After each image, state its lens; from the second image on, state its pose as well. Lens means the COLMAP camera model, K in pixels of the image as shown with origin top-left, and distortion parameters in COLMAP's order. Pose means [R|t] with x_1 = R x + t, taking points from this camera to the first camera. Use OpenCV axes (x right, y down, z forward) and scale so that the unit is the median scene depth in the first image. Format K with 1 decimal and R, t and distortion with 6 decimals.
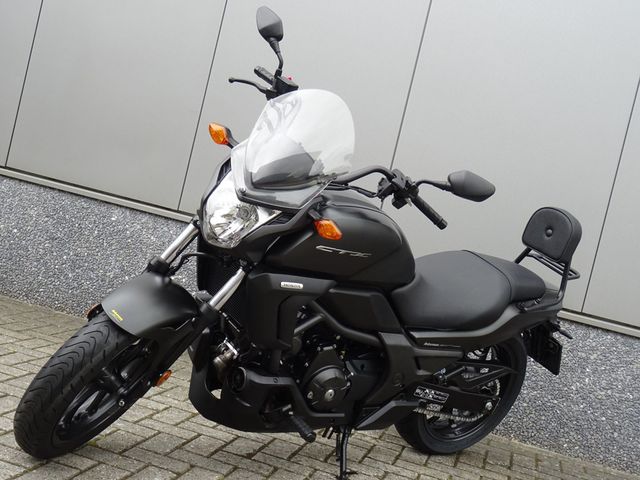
lens RADIAL K [[895.6, 0, 319.9], [0, 895.6, 240.7], [0, 0, 1]] dist [0.015833, 0.000000]
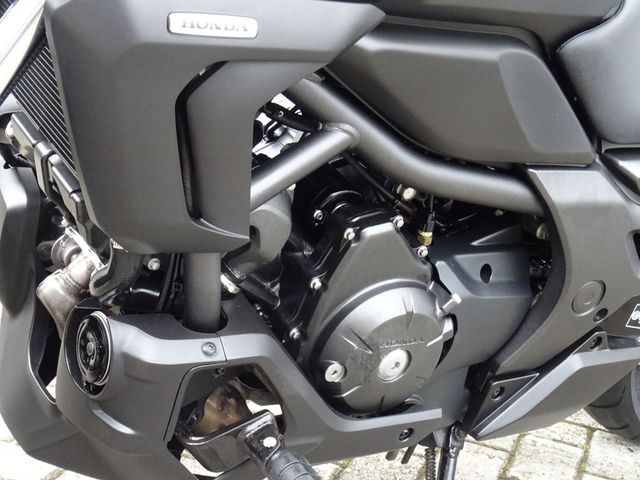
lens RADIAL K [[1148.3, 0, 320.4], [0, 1148.3, 240.0], [0, 0, 1]] dist [-0.031586, 0.000000]
pose [[0.993950, -0.063934, -0.089307, 0.025153], [0.077649, 0.984110, 0.159680, 0.054567], [0.077679, -0.165649, 0.983121, 0.579330]]
